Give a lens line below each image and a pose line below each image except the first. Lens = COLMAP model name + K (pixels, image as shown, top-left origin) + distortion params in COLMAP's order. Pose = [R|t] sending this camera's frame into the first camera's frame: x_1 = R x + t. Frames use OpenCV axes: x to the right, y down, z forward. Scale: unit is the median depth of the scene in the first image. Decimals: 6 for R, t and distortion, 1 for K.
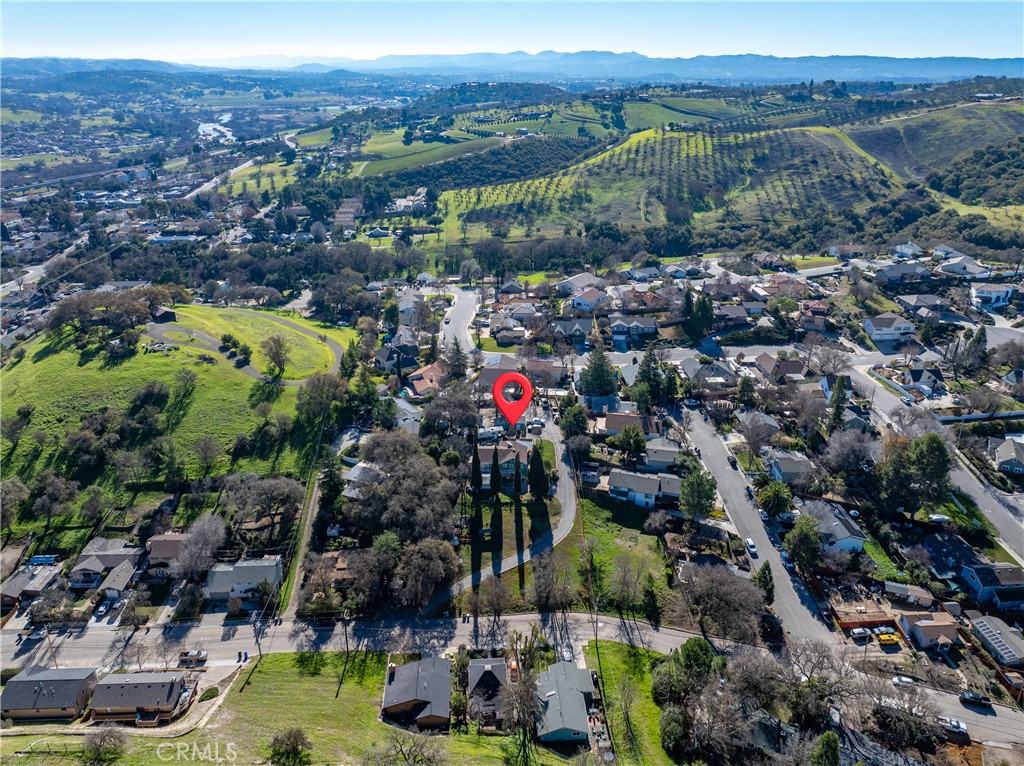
lens RADIAL K [[718.1, 0, 512.2], [0, 718.1, 382.7], [0, 0, 1]] dist [-0.039651, 0.006809]
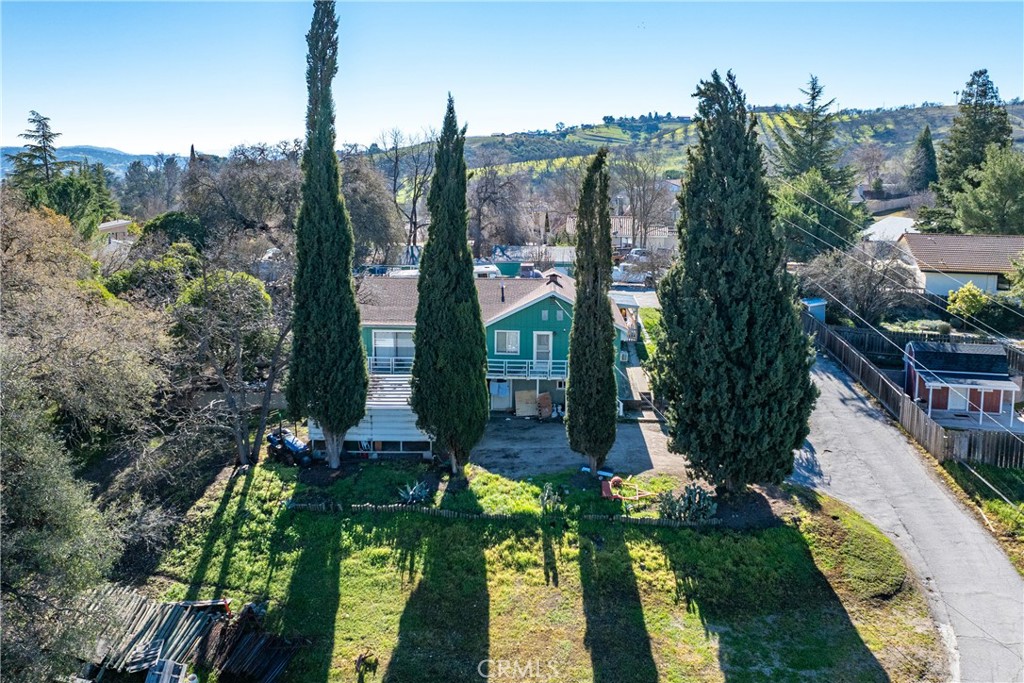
lens RADIAL K [[719.9, 0, 512.7], [0, 719.9, 342.8], [0, 0, 1]] dist [-0.006382, -0.001005]
pose [[0.999758, 0.015176, 0.015921, -0.012347], [-0.009115, 0.944610, -0.328069, 0.182000], [-0.020018, 0.327845, 0.944519, 0.850997]]
